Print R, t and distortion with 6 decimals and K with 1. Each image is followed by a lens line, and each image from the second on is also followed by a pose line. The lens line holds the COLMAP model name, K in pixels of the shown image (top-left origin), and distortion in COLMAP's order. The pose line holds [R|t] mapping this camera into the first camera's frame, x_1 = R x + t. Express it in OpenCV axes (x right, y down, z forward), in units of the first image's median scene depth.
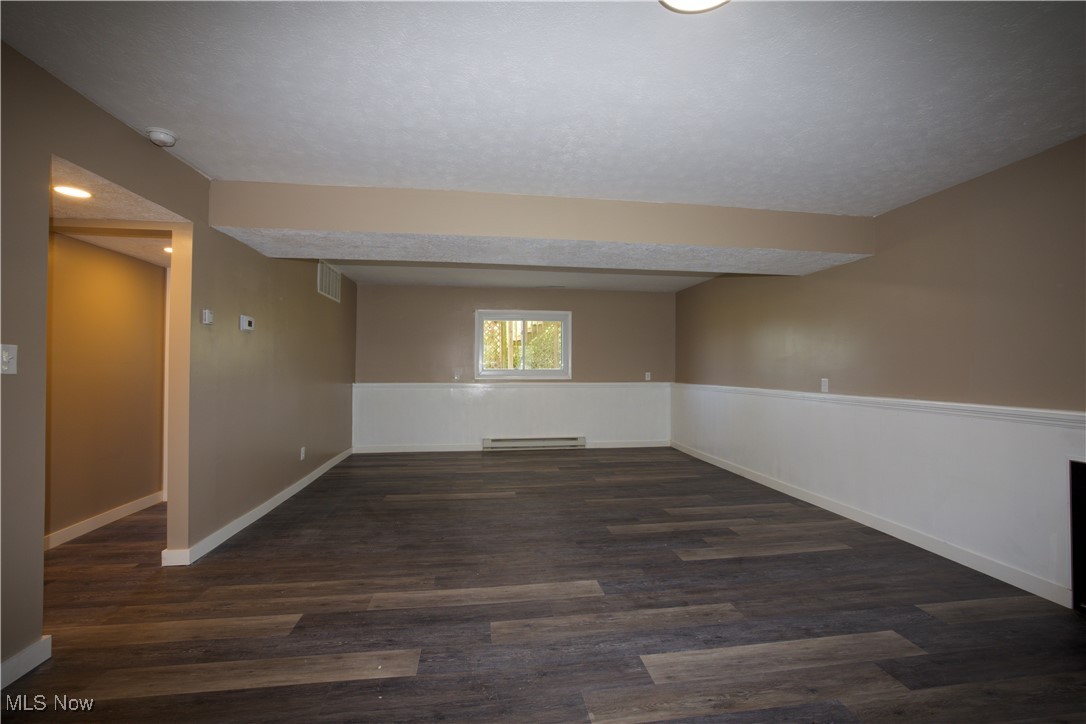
lens RADIAL K [[464.6, 0, 540.1], [0, 464.6, 360.5], [0, 0, 1]] dist [-0.038814, 0.008478]
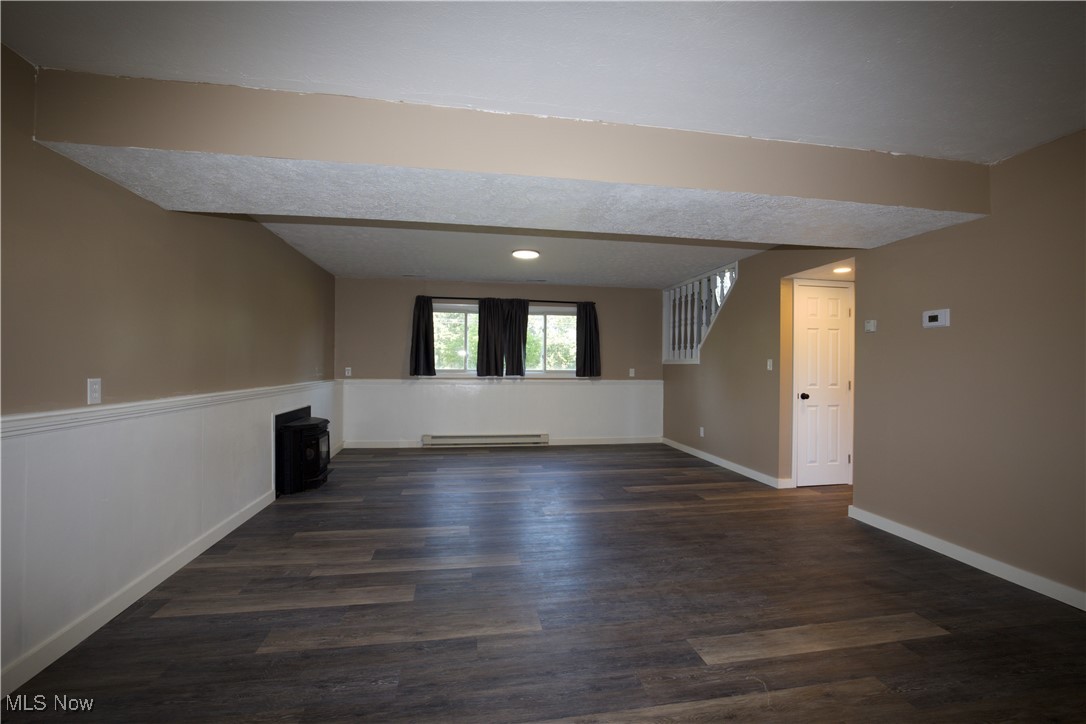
lens RADIAL K [[464.6, 0, 534.9], [0, 464.6, 365.4], [0, 0, 1]] dist [-0.038814, 0.008478]
pose [[-0.999560, -0.012057, -0.027111, 0.217900], [-0.011620, 0.999801, -0.016195, 0.047423], [0.027301, -0.015873, -0.999501, 2.688527]]
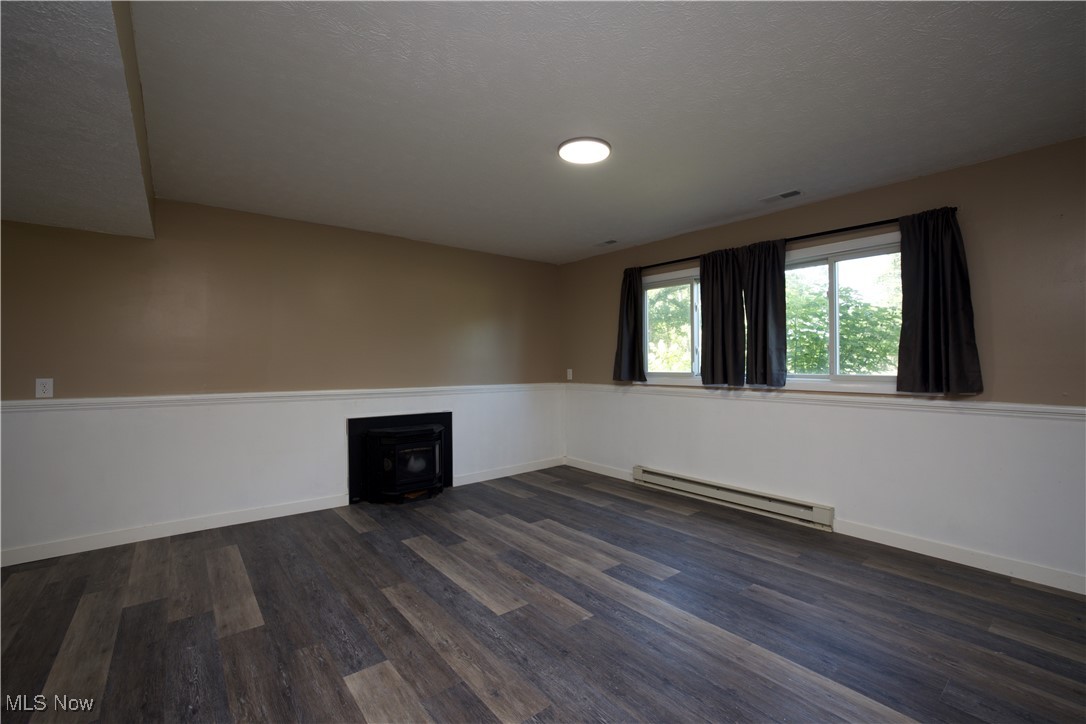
lens RADIAL K [[464.6, 0, 551.5], [0, 464.6, 360.4], [0, 0, 1]] dist [-0.038814, 0.008478]
pose [[-0.528665, 0.001981, 0.848828, -0.675503], [-0.015953, 0.999797, -0.012269, 0.013461], [-0.848681, -0.020028, -0.528526, 1.223467]]
